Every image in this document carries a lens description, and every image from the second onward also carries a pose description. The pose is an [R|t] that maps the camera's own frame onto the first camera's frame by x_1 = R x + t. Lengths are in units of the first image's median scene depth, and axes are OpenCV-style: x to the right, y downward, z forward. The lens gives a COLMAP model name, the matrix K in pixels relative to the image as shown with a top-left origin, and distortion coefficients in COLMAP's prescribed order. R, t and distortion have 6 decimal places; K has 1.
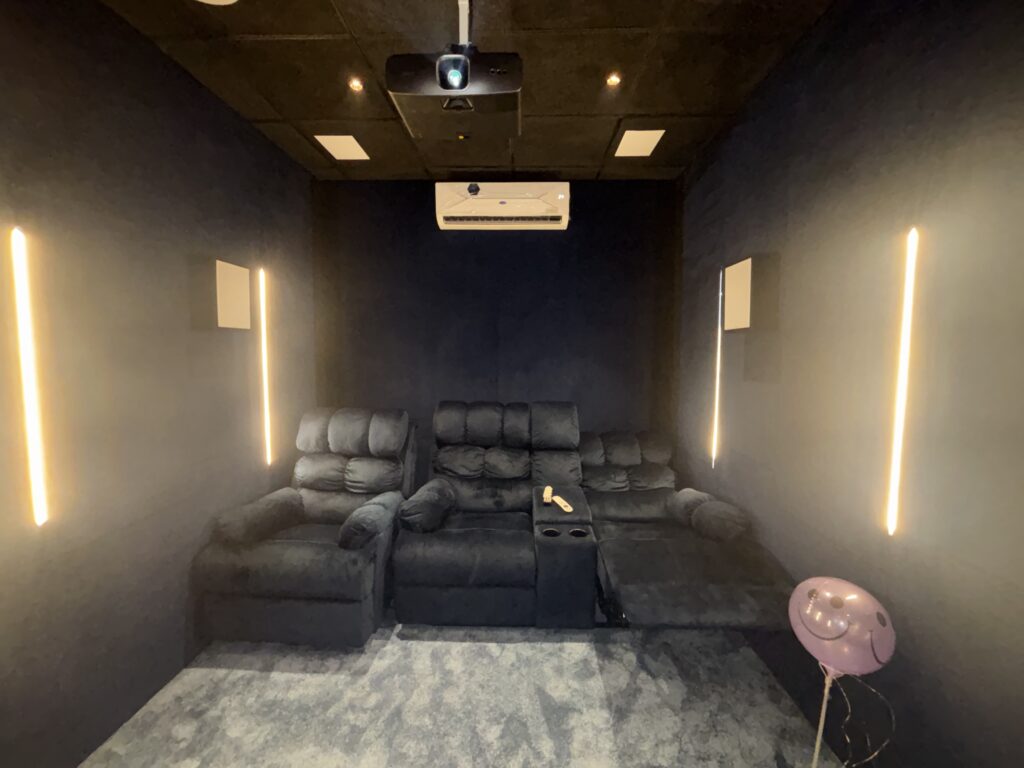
lens RADIAL K [[415.1, 0, 512.3], [0, 415.1, 388.3], [0, 0, 1]] dist [0.026263, 0.001356]
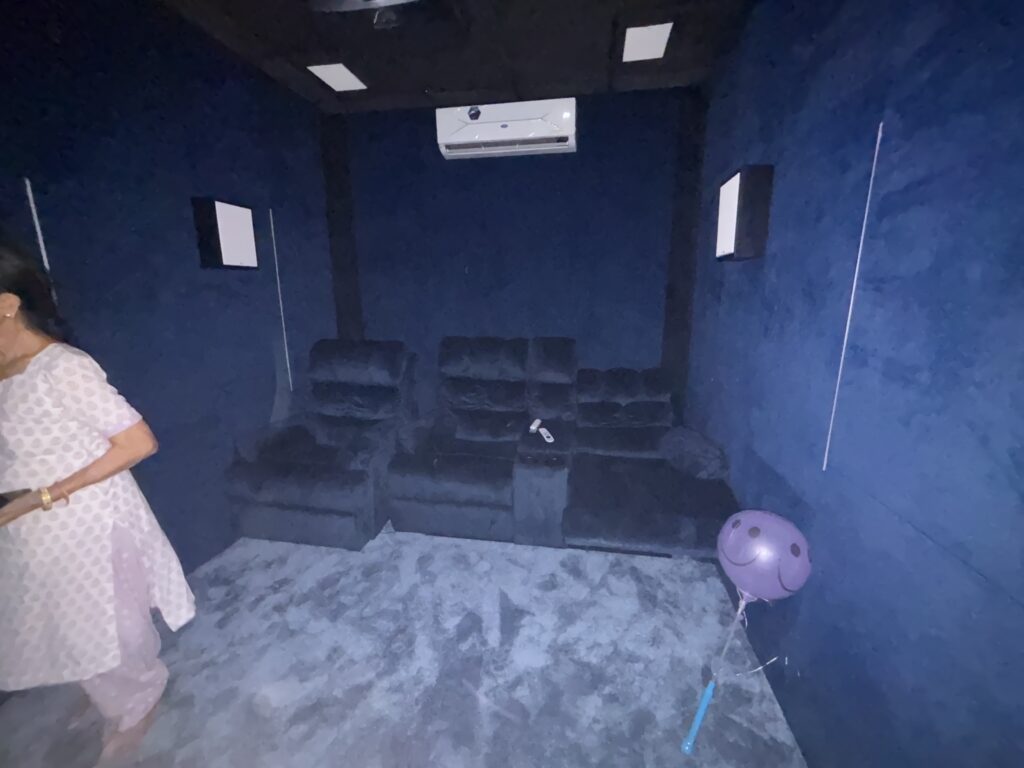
lens RADIAL K [[415.1, 0, 510.5], [0, 415.1, 380.8], [0, 0, 1]] dist [0.026263, 0.001356]
pose [[0.988491, 0.021598, -0.149733, 0.179335], [-0.002647, 0.992074, 0.125625, 0.013636], [0.151259, -0.123783, 0.980713, -0.009004]]
